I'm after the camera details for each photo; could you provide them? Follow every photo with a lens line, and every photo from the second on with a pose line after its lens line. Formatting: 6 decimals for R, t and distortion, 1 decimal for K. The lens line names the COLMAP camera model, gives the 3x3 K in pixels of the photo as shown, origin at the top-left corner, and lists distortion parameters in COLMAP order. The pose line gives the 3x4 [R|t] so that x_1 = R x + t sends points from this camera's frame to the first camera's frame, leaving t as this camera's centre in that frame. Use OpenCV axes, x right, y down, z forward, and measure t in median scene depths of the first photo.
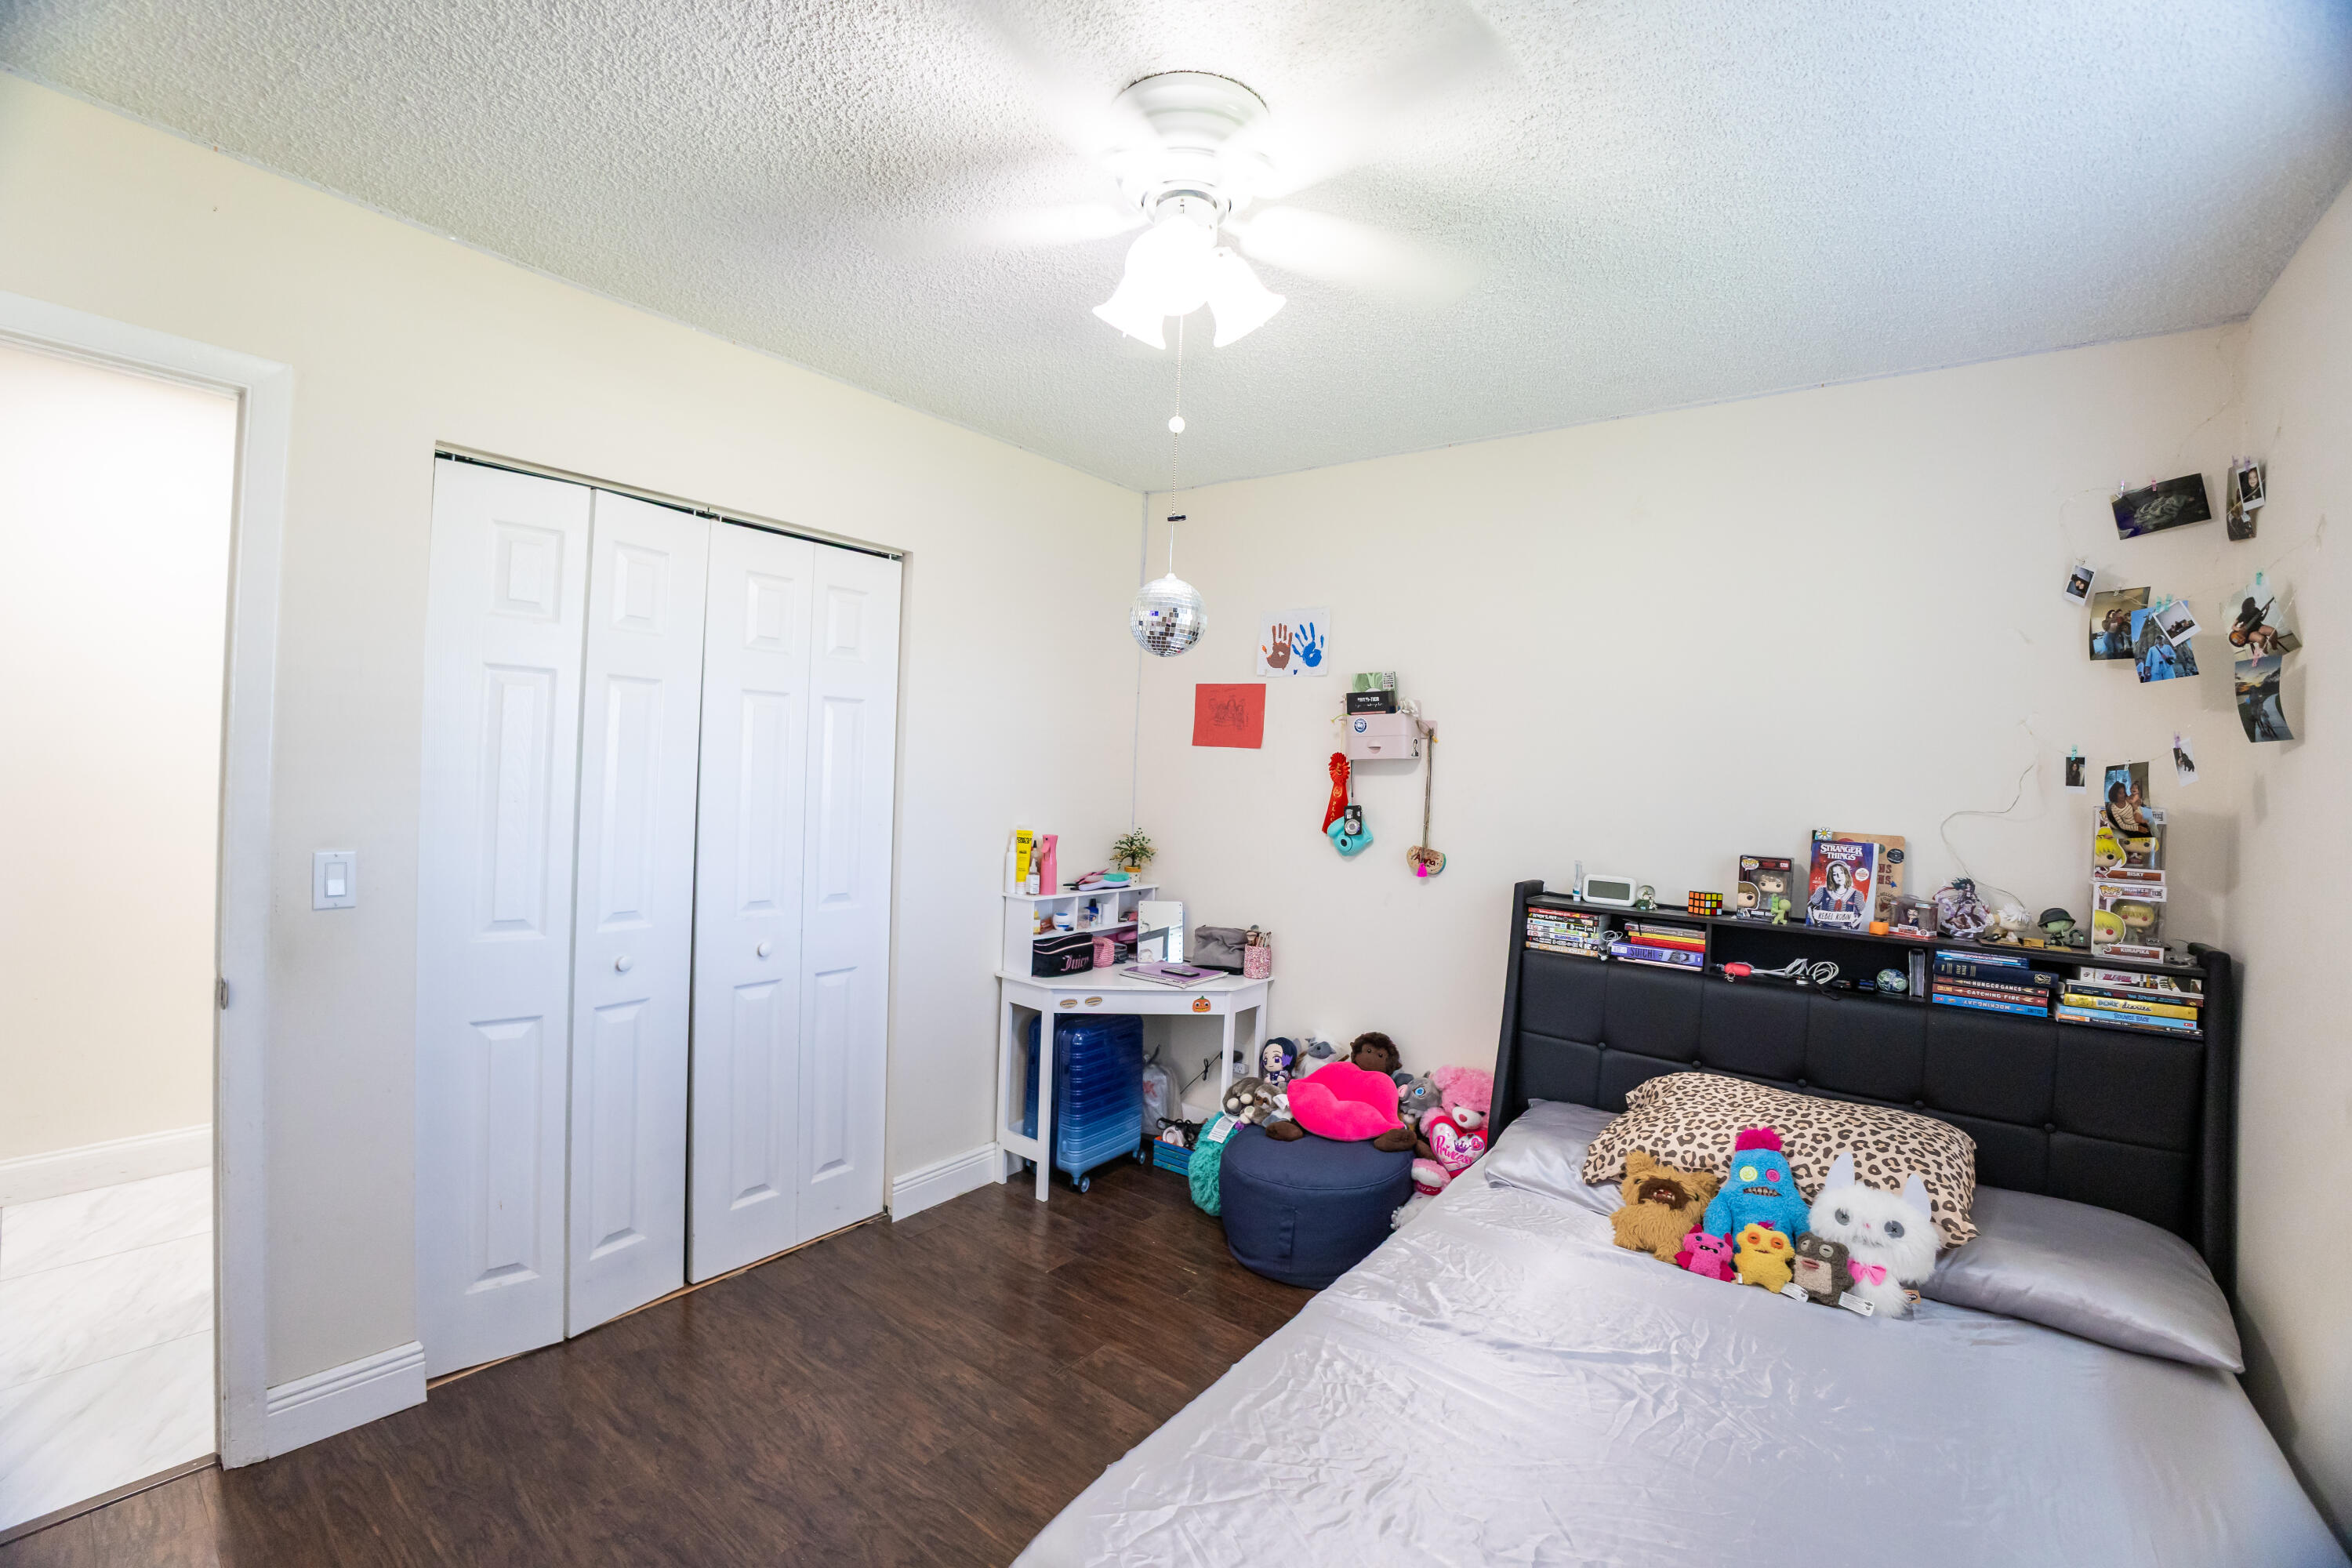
lens RADIAL K [[976.0, 0, 1177.3], [0, 976.0, 789.0], [0, 0, 1]] dist [-0.039760, 0.002079]
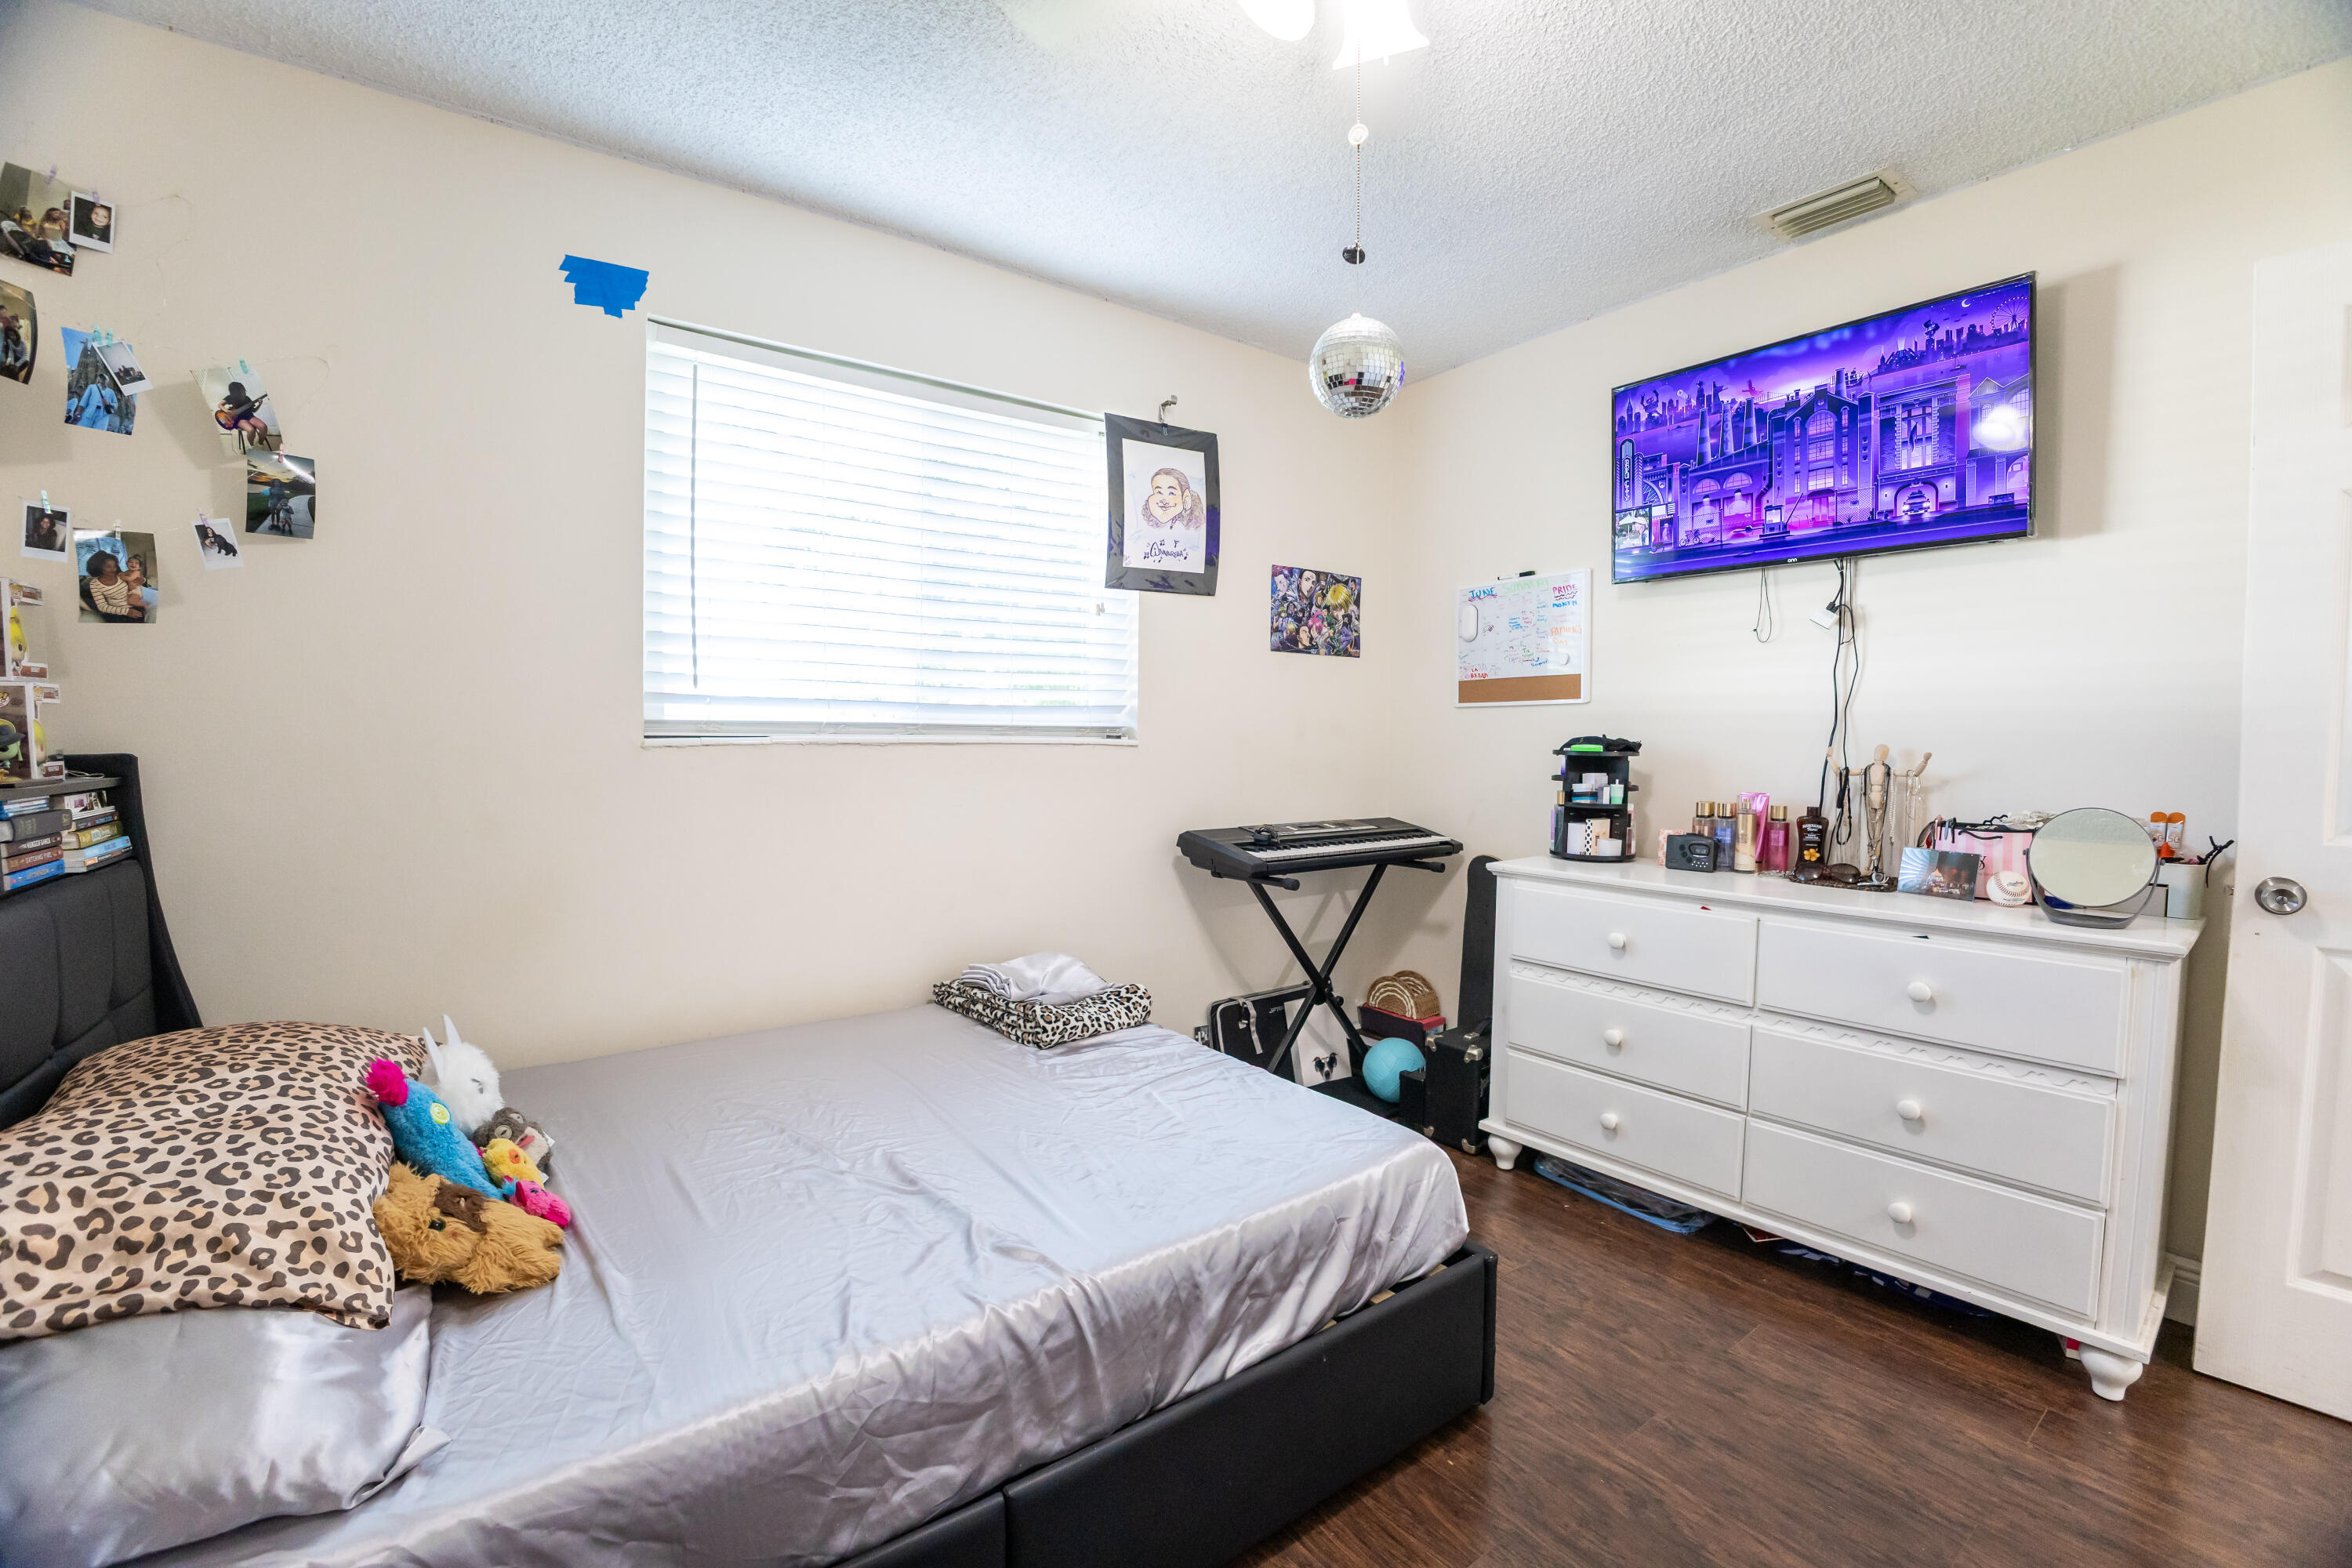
lens RADIAL K [[976.0, 0, 1188.3], [0, 976.0, 773.6], [0, 0, 1]] dist [-0.039760, 0.002079]
pose [[-0.957586, -0.055396, 0.282774, -0.082144], [-0.037883, 0.997031, 0.067033, 0.075334], [-0.285648, 0.053478, -0.956841, 1.229688]]
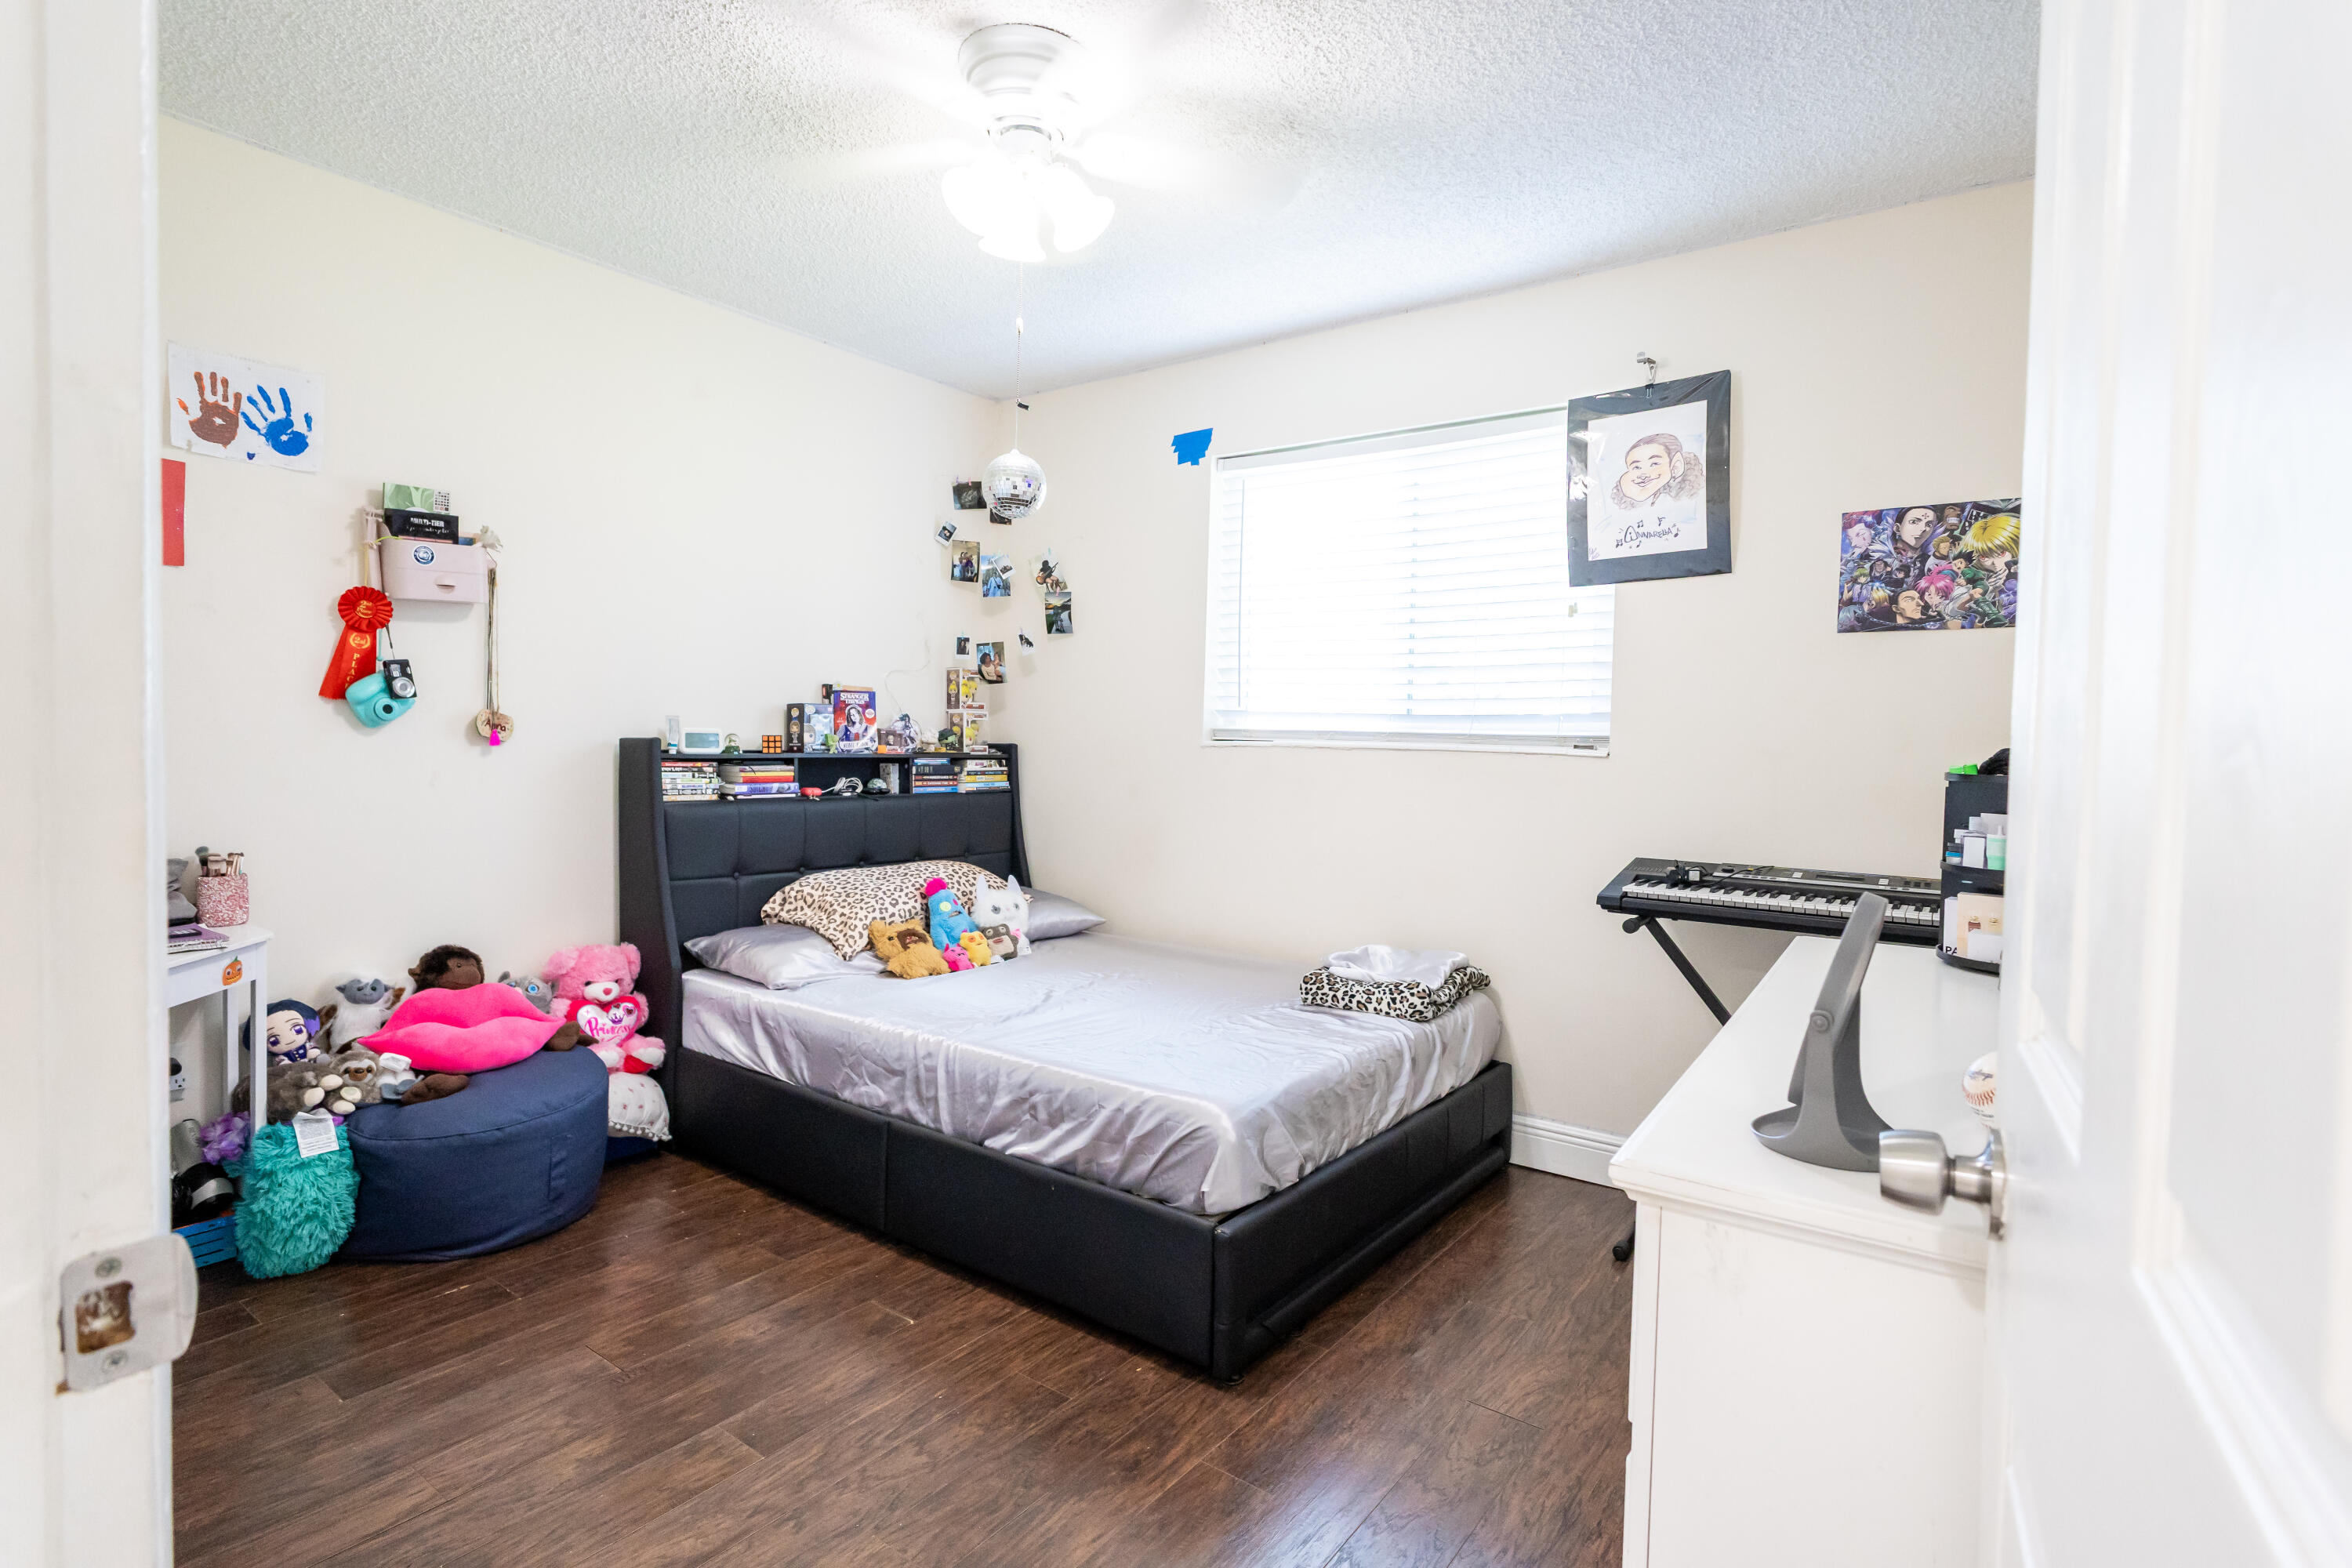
lens RADIAL K [[1154.3, 0, 1177.3], [0, 1154.3, 775.5], [0, 0, 1]] dist [0.000436, -0.000311]
pose [[-0.014308, -0.072976, 0.997231, -0.989894], [-0.004459, 0.997328, 0.072919, 0.052766], [-0.999888, -0.003403, -0.014595, 0.550267]]
